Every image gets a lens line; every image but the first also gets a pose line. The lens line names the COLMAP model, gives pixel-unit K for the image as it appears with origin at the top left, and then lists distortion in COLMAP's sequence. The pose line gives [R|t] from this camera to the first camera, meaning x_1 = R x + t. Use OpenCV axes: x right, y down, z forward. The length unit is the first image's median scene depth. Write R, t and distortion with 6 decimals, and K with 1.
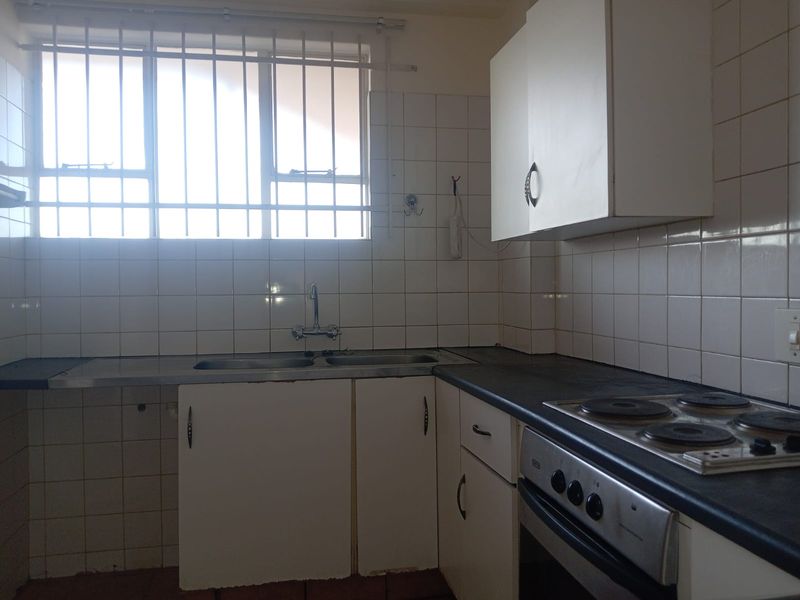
lens RADIAL K [[626.6, 0, 399.5], [0, 626.6, 288.1], [0, 0, 1]] dist [0.009510, -0.000120]
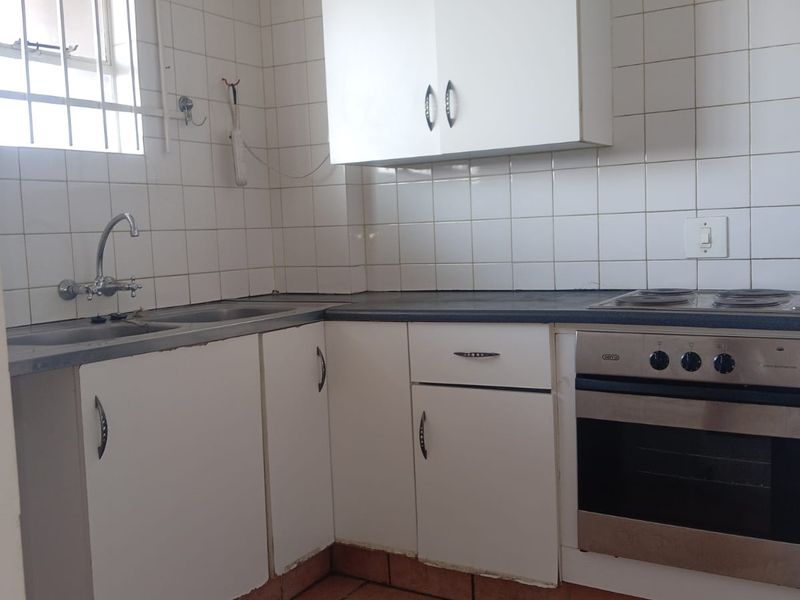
lens RADIAL K [[841.7, 0, 400.0], [0, 841.7, 300.0], [0, 0, 1]] dist [0.177553, -0.402843]
pose [[0.663715, -0.080626, 0.743628, -0.729172], [0.035408, 0.996446, 0.076435, 0.028089], [-0.747147, -0.024401, 0.664211, 0.163048]]
